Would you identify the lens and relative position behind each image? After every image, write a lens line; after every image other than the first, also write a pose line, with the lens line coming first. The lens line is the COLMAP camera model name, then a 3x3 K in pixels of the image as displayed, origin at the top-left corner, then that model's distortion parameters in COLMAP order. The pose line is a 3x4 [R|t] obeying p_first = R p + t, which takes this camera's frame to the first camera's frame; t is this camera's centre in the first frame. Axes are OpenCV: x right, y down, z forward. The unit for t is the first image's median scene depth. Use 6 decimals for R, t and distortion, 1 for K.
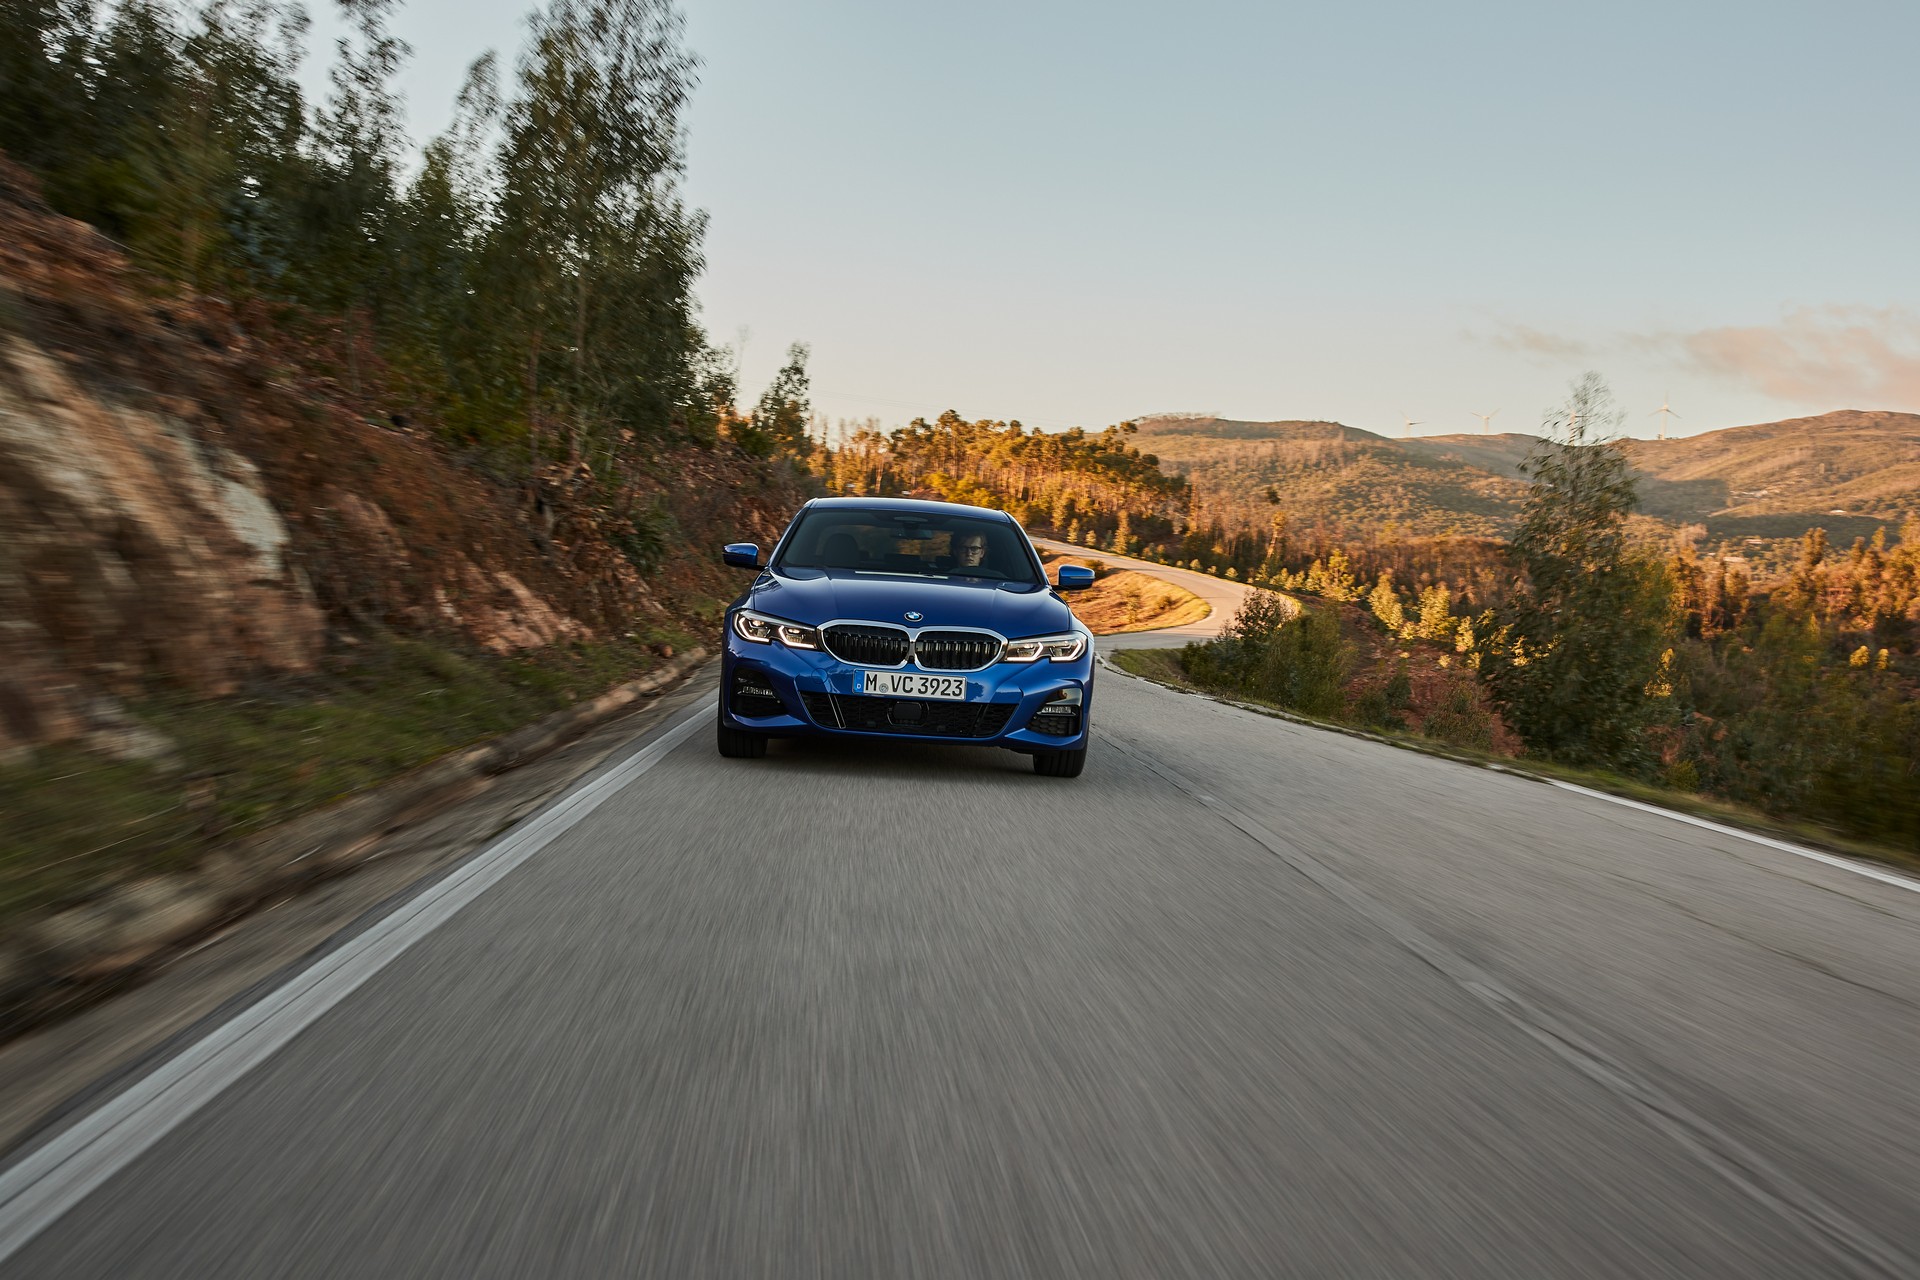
lens RADIAL K [[2101.7, 0, 960.3], [0, 2101.7, 583.0], [0, 0, 1]] dist [-0.055039, -0.000030]
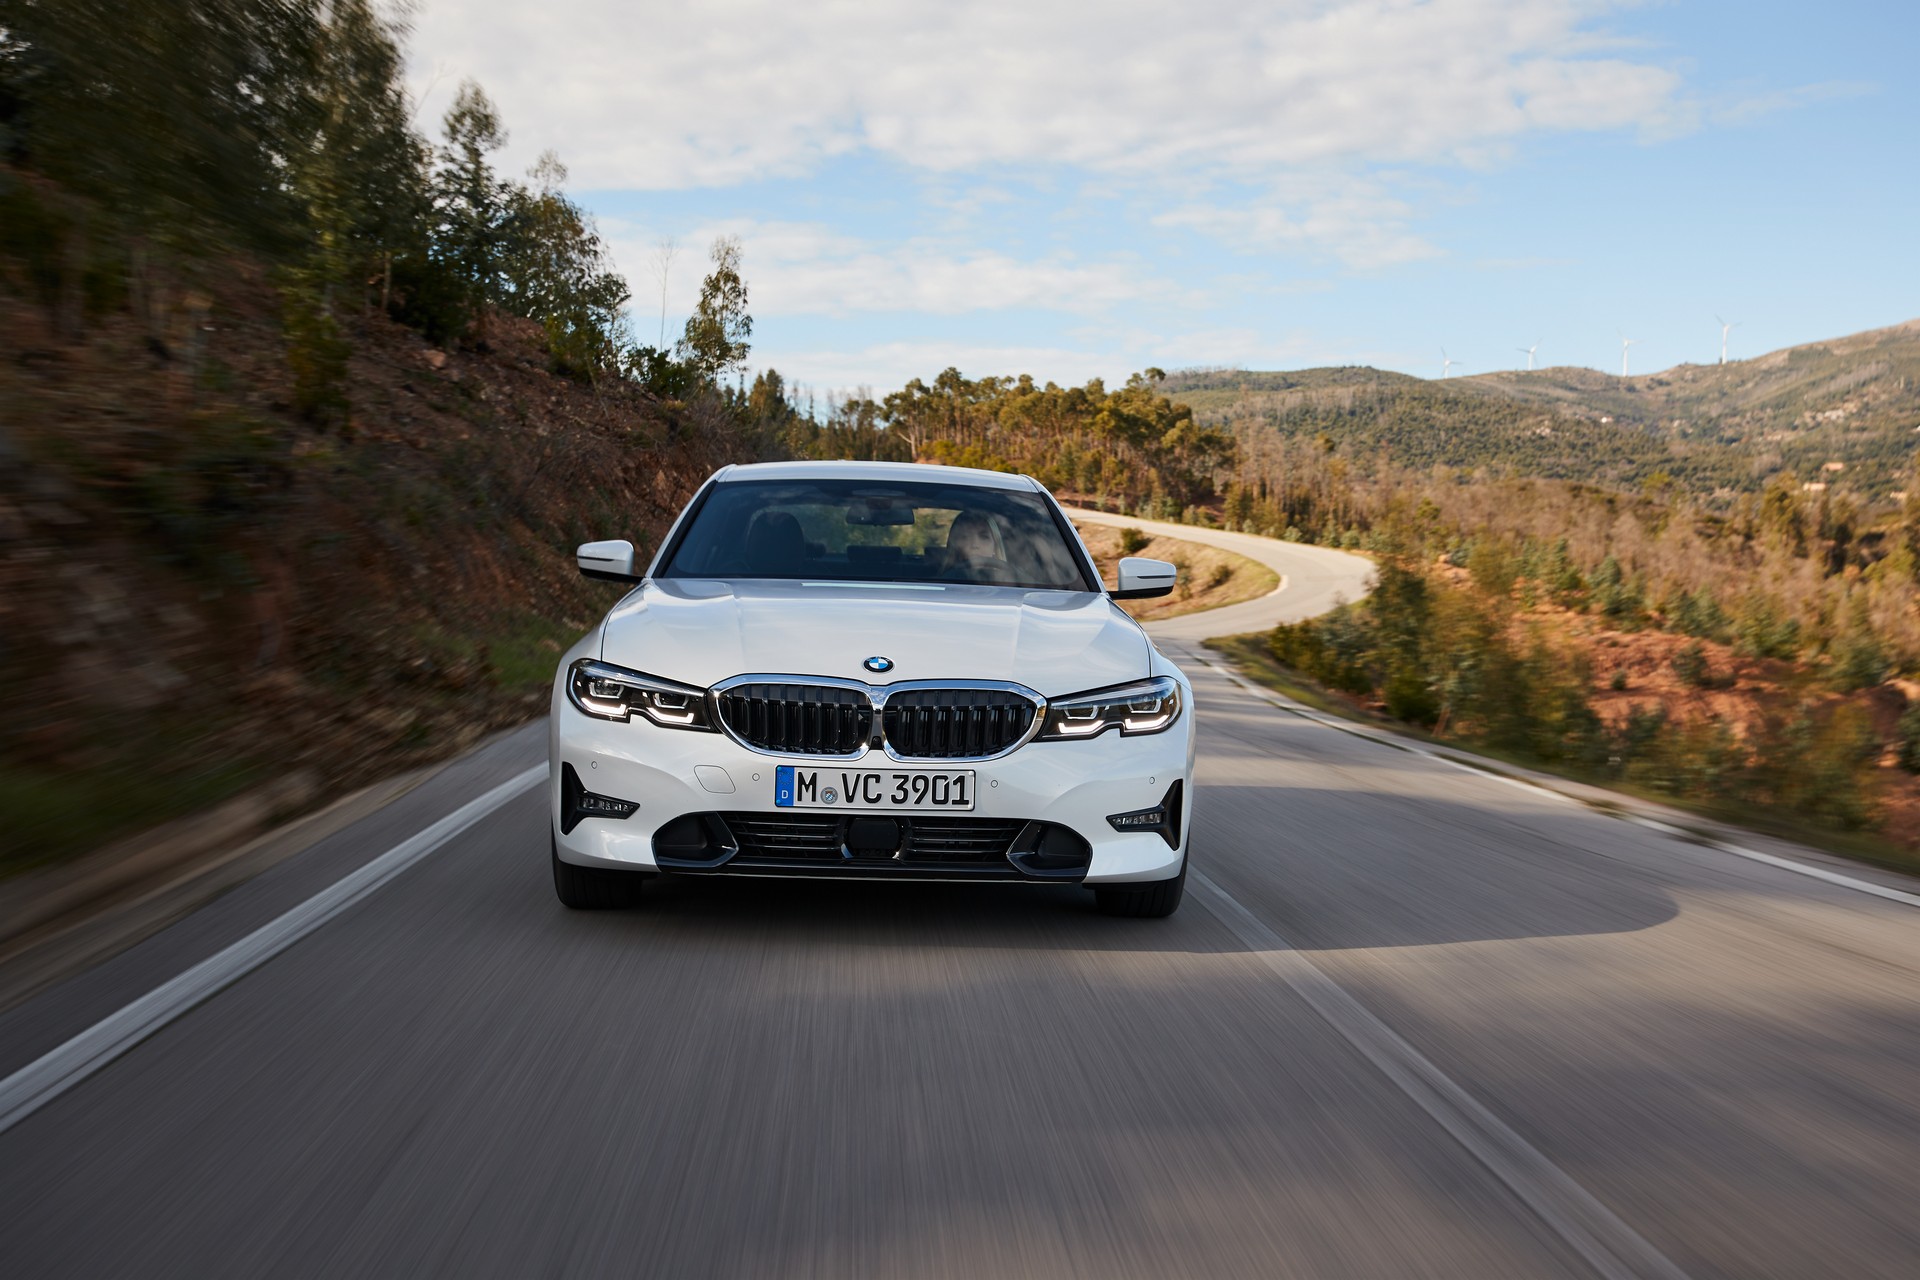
lens RADIAL K [[2101.7, 0, 960.3], [0, 2101.7, 583.0], [0, 0, 1]] dist [-0.055039, -0.000030]
pose [[0.998058, -0.061988, -0.006219, -0.000517], [0.062035, 0.998044, 0.007769, 0.000424], [0.005725, -0.008140, 0.999950, 0.121759]]
